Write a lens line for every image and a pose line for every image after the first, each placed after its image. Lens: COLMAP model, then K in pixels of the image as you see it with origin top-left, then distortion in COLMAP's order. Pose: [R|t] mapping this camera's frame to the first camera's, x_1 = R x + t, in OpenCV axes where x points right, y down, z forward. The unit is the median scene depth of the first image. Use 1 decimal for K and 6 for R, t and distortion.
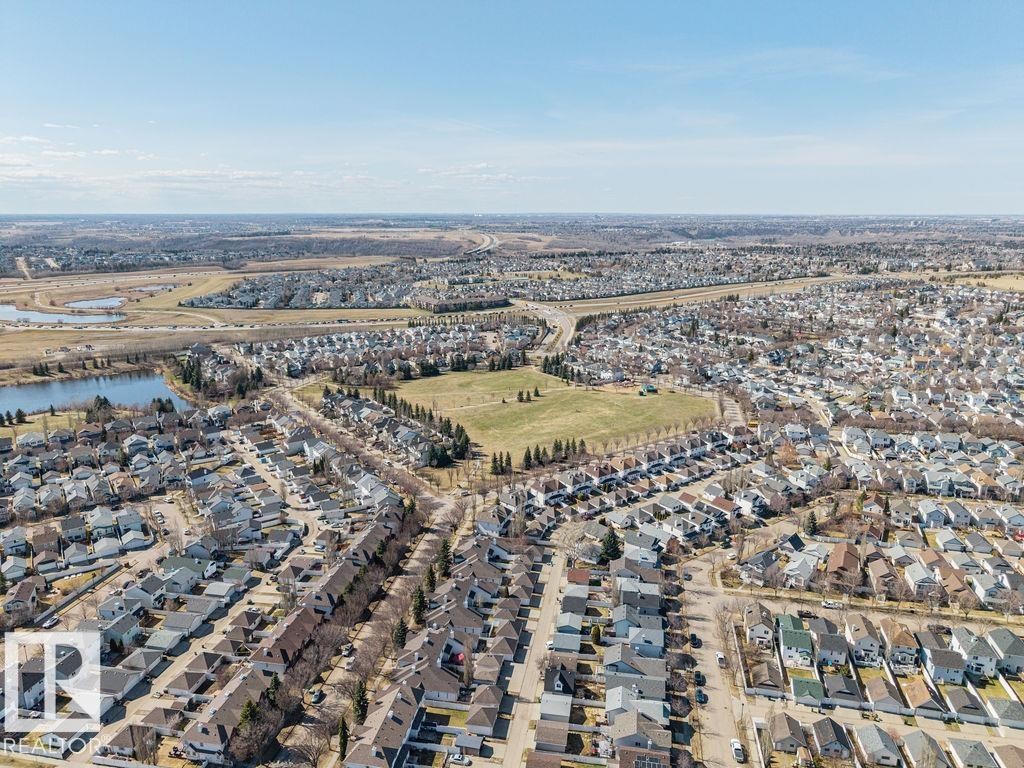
lens RADIAL K [[691.2, 0, 510.9], [0, 691.2, 382.6], [0, 0, 1]] dist [0.010157, -0.005430]
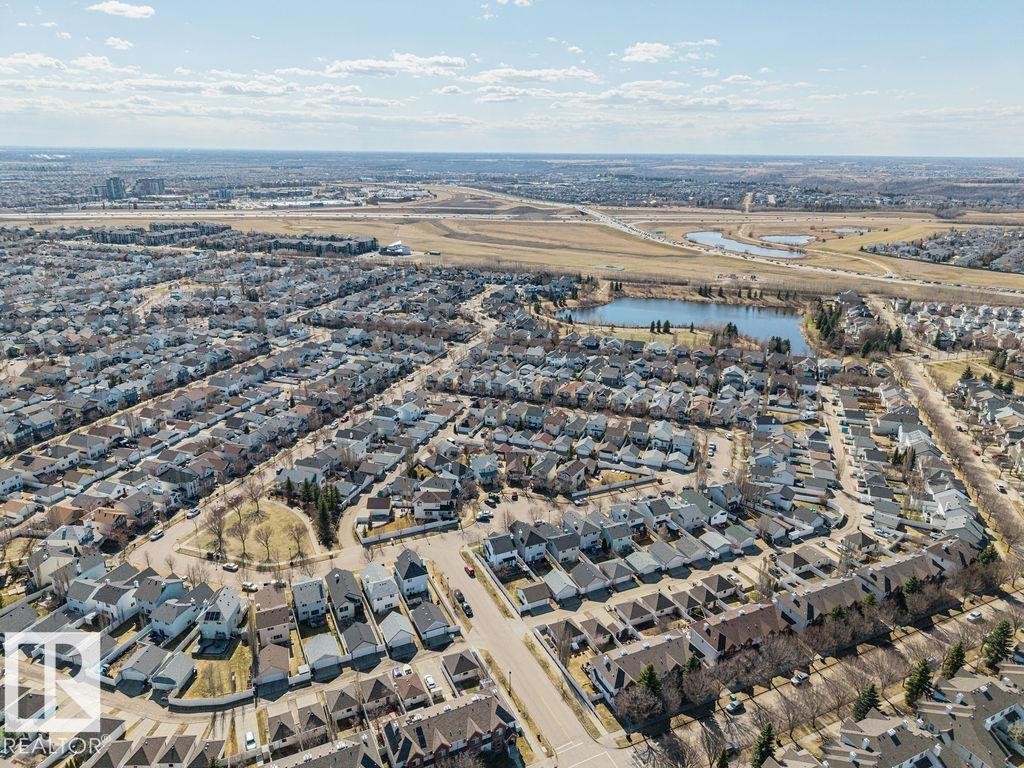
lens RADIAL K [[691.2, 0, 511.2], [0, 691.2, 388.1], [0, 0, 1]] dist [0.010157, -0.005430]
pose [[0.581439, 0.271331, -0.767012, 0.062069], [-0.206749, 0.961079, 0.183255, -0.013176], [0.786882, 0.052028, 0.614906, 0.136813]]
